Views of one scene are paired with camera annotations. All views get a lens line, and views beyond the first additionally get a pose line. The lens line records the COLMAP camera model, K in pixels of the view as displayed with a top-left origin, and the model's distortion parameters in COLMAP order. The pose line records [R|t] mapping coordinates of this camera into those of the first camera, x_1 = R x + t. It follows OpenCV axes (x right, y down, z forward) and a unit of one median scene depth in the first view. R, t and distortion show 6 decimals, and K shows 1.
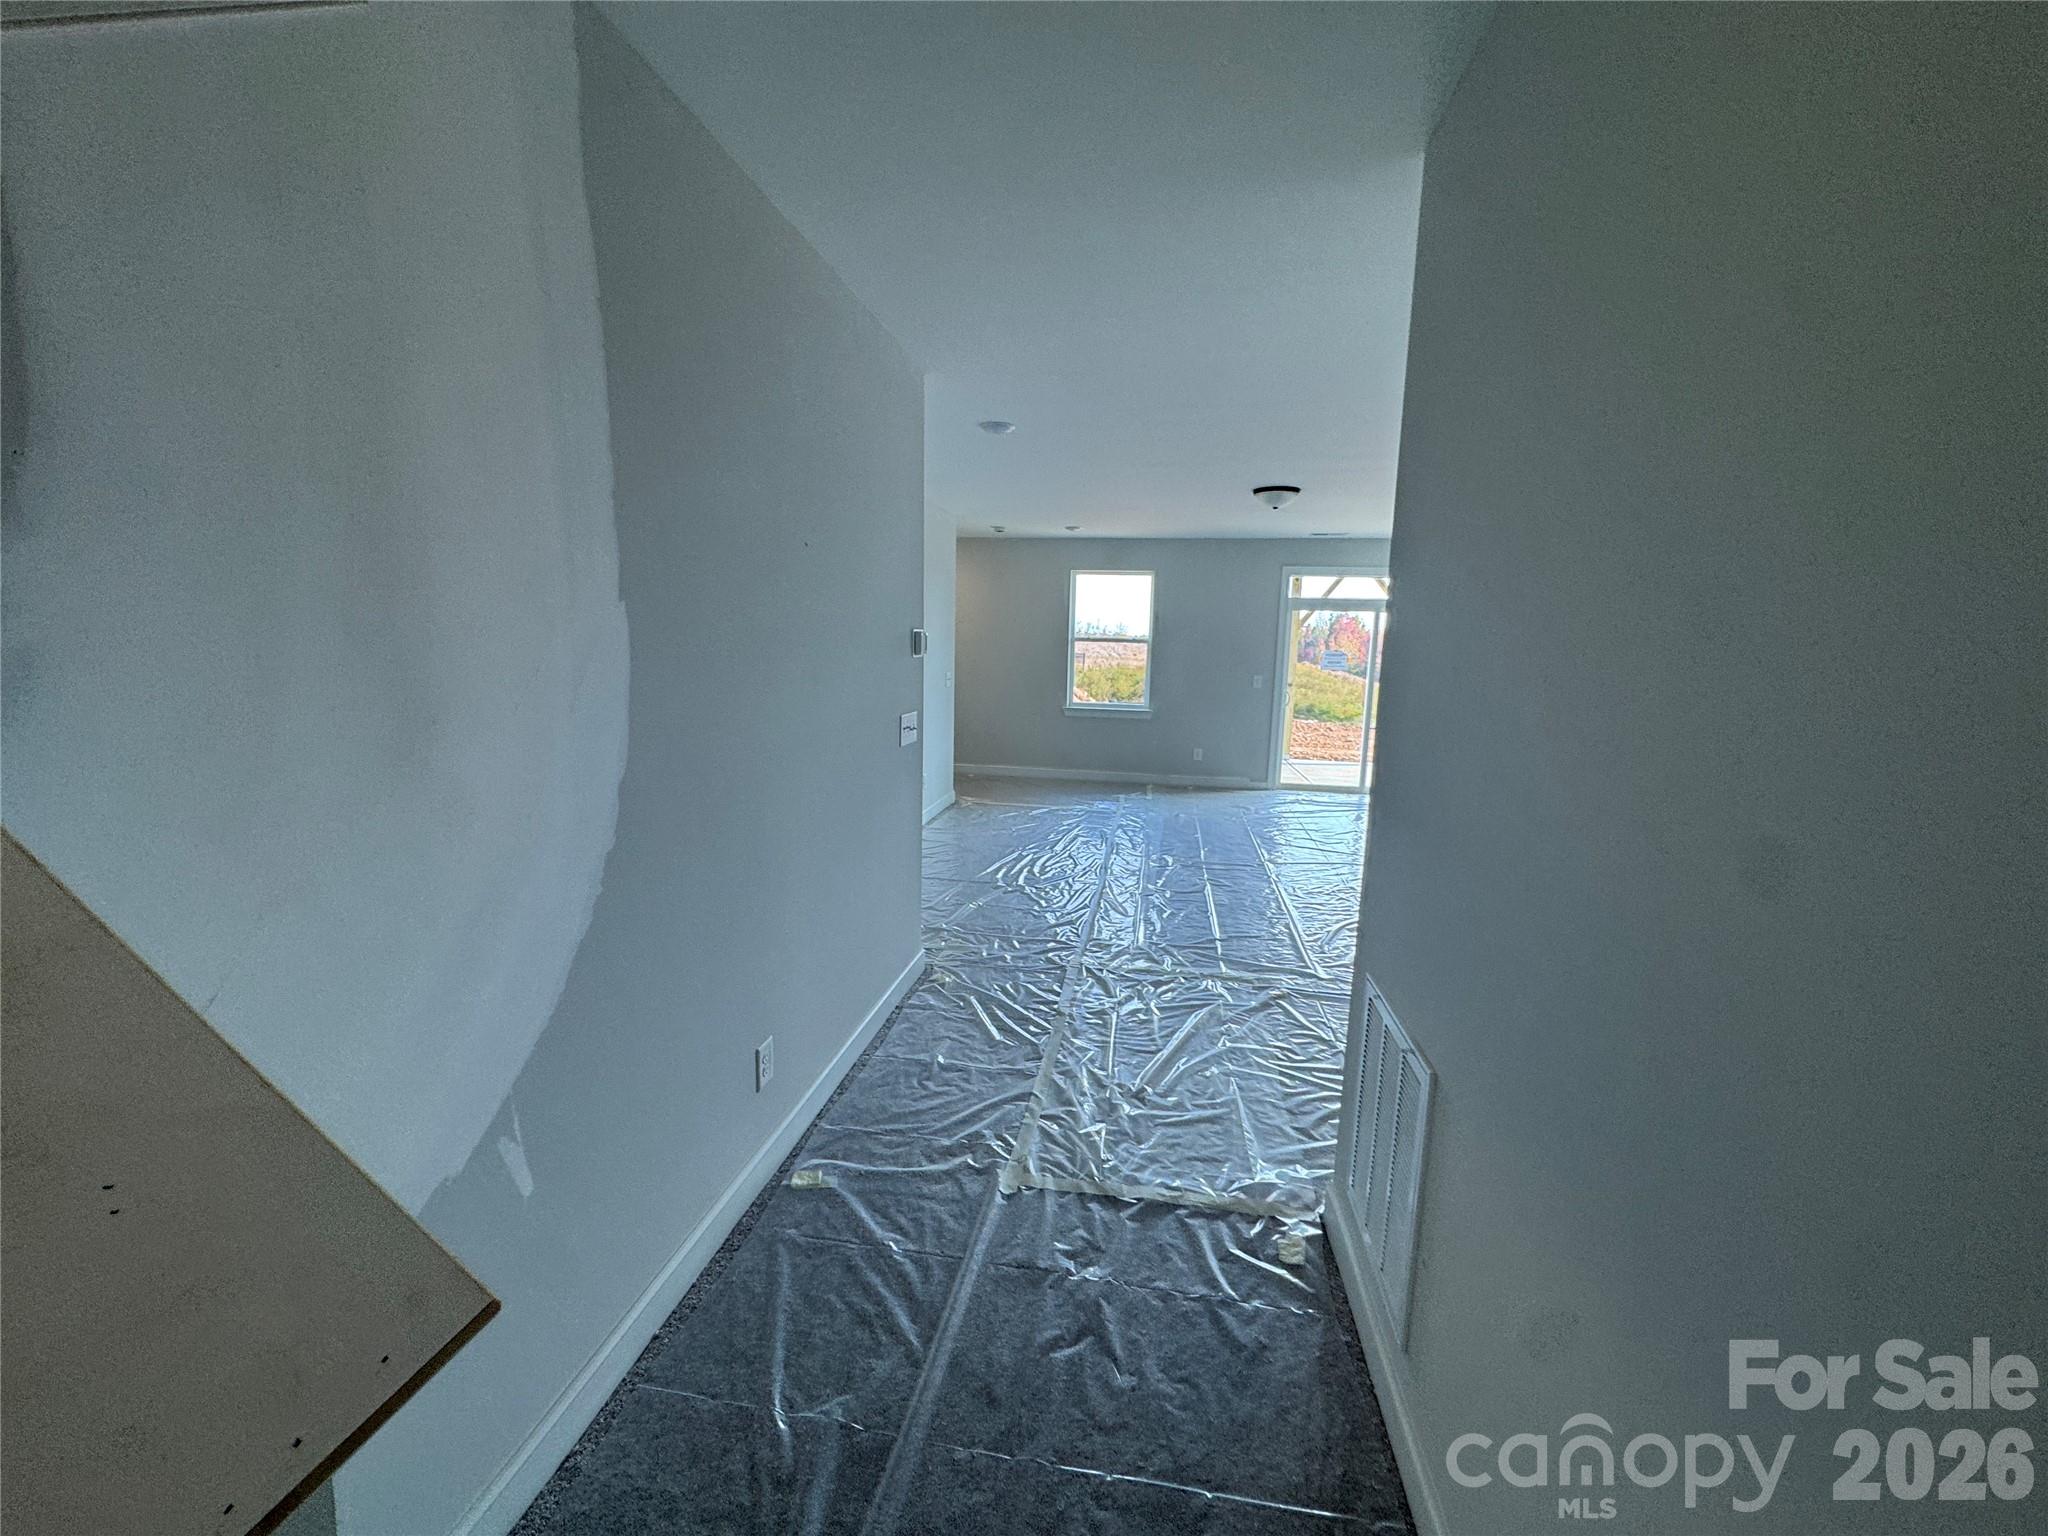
lens RADIAL K [[814.0, 0, 1026.6], [0, 814.0, 760.9], [0, 0, 1]] dist [-0.003818, 0.000805]
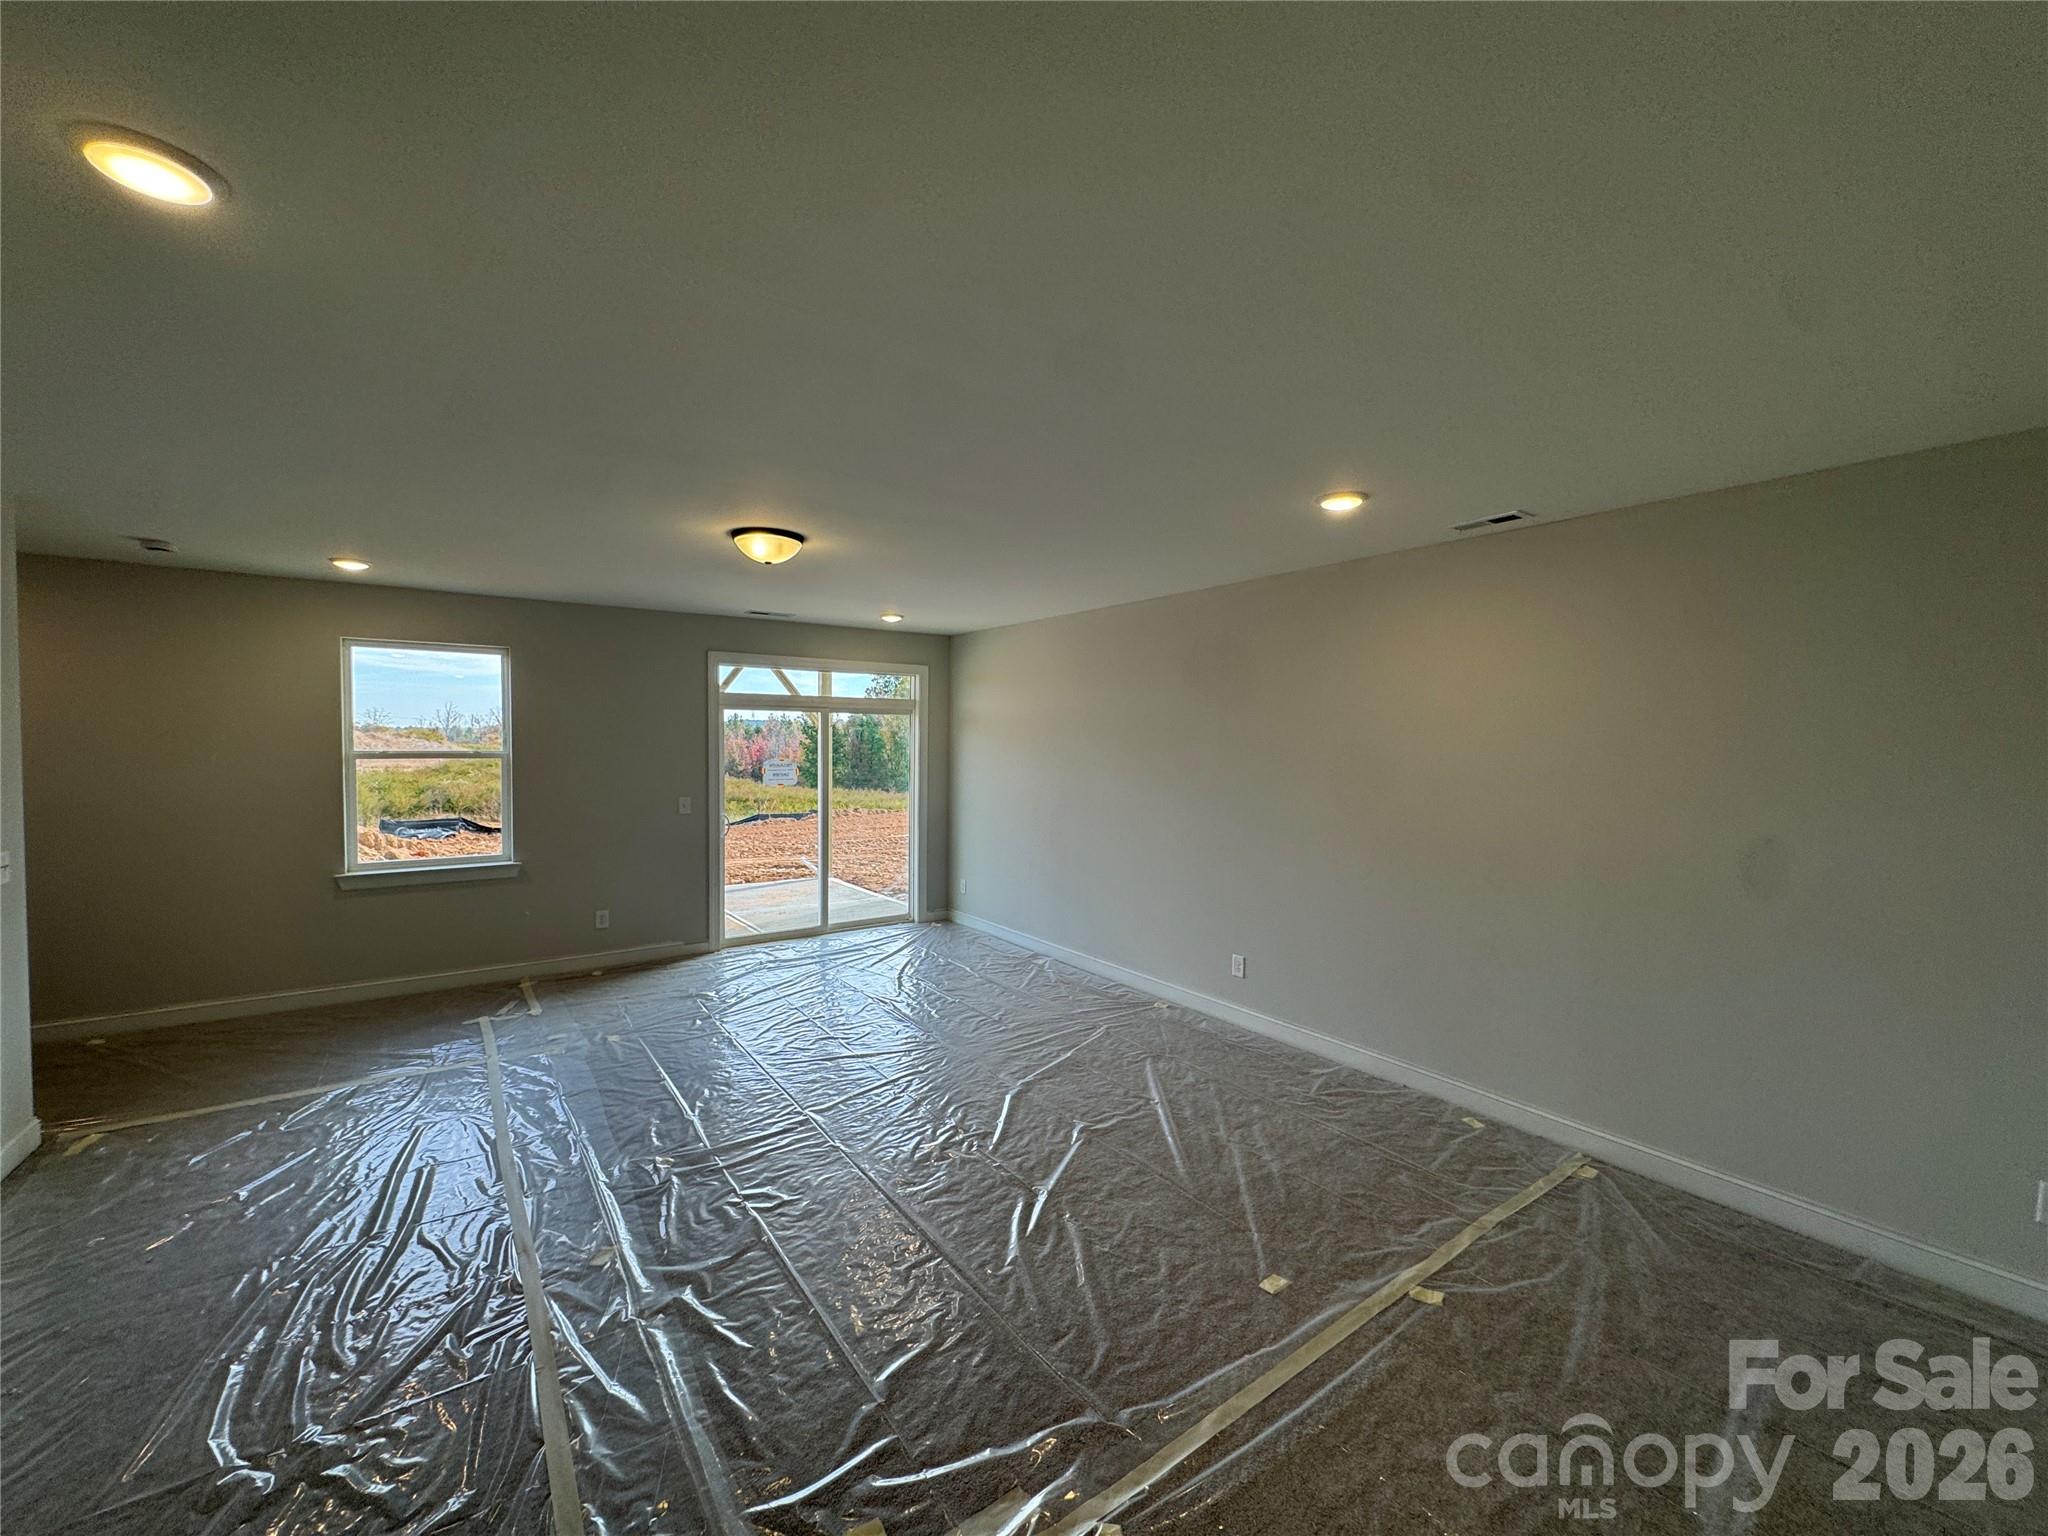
lens RADIAL K [[814.0, 0, 1023.6], [0, 814.0, 766.8], [0, 0, 1]] dist [-0.003818, 0.000805]
pose [[0.699871, -0.038915, 0.713208, -0.019951], [0.106473, 0.993043, -0.050299, -0.064123], [-0.706289, 0.111140, 0.699145, 0.279664]]
